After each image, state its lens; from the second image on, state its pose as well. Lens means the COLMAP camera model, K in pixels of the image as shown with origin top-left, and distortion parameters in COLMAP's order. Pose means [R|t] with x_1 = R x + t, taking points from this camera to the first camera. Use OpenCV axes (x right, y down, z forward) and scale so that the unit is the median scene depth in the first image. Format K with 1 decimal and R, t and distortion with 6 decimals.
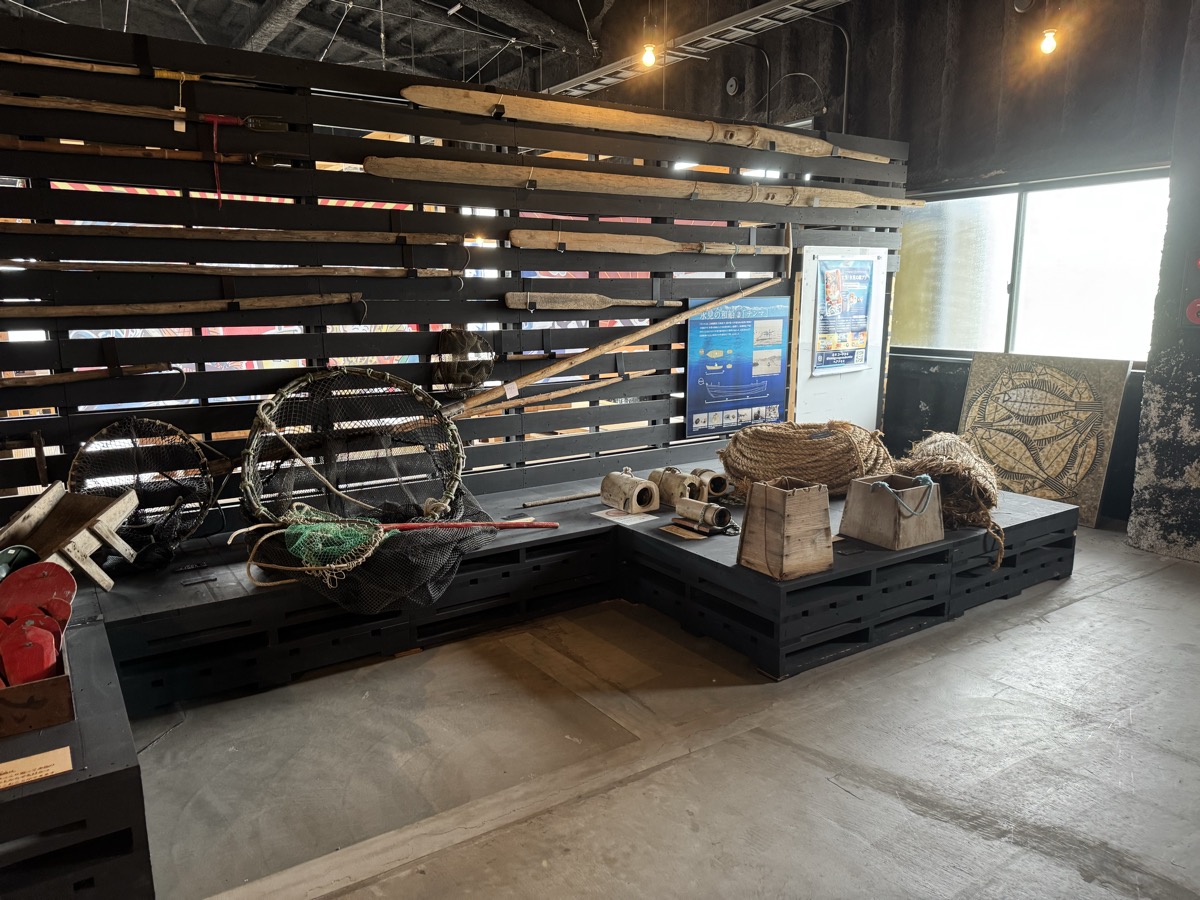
lens RADIAL K [[851.3, 0, 607.5], [0, 851.3, 448.4], [0, 0, 1]] dist [0.024164, -0.024457]
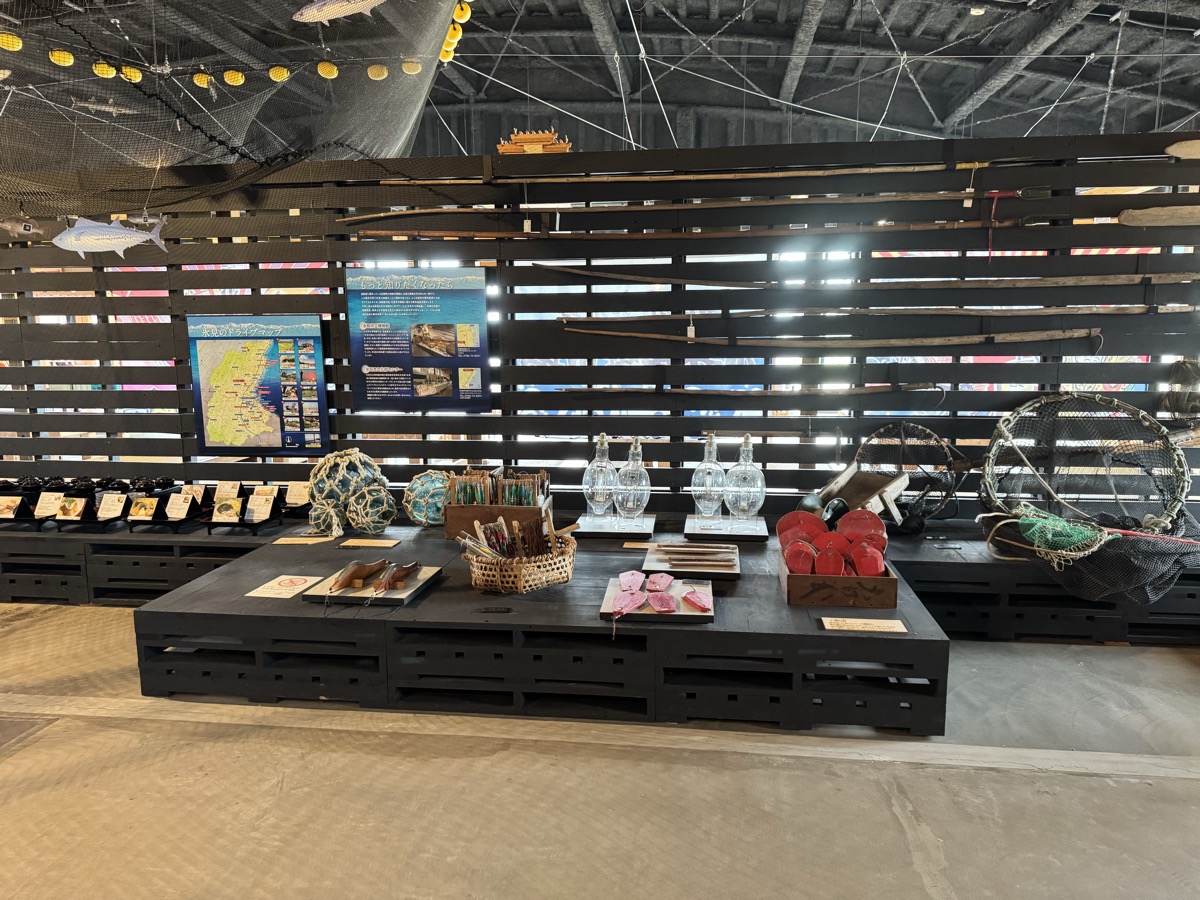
lens RADIAL K [[851.3, 0, 609.2], [0, 851.3, 453.3], [0, 0, 1]] dist [0.024164, -0.024457]
pose [[0.750547, 0.091900, -0.654396, -0.018193], [-0.111308, 0.993715, 0.011889, 0.047012], [0.651375, 0.063916, 0.756059, -0.305405]]
